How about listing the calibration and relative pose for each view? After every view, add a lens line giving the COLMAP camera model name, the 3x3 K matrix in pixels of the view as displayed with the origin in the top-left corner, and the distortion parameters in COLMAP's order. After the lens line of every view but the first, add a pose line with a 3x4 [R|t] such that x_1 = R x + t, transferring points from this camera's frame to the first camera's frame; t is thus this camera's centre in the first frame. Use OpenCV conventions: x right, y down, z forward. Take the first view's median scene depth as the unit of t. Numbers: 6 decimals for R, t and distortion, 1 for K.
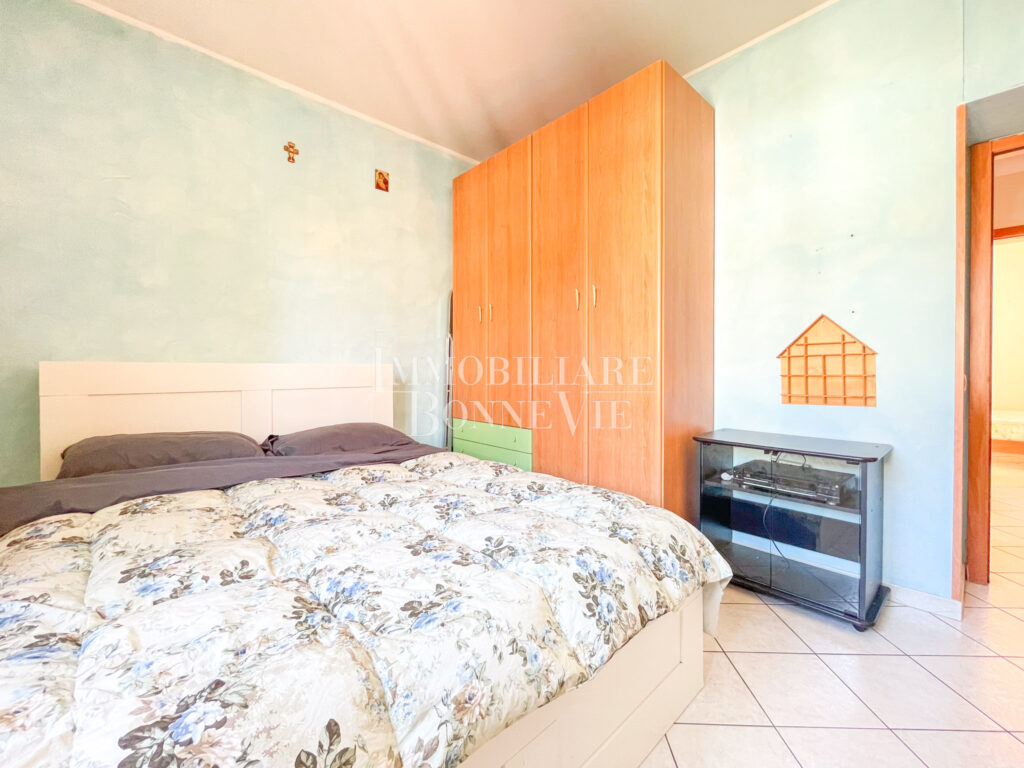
lens RADIAL K [[430.1, 0, 518.0], [0, 430.1, 377.0], [0, 0, 1]] dist [-0.000254, -0.000017]
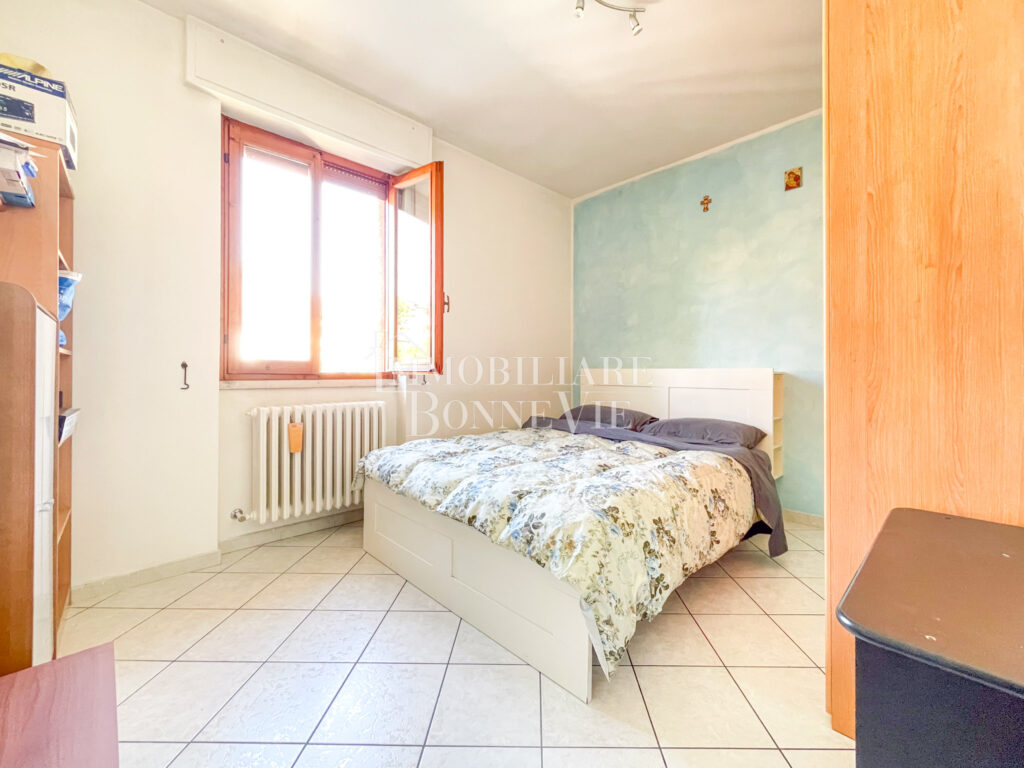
lens RADIAL K [[430.1, 0, 518.0], [0, 430.1, 377.0], [0, 0, 1]] dist [-0.000254, -0.000017]
pose [[0.008998, 0.015194, -0.999844, 0.760840], [-0.019261, 0.999702, 0.015018, -0.015479], [0.999774, 0.019123, 0.009288, 0.442604]]
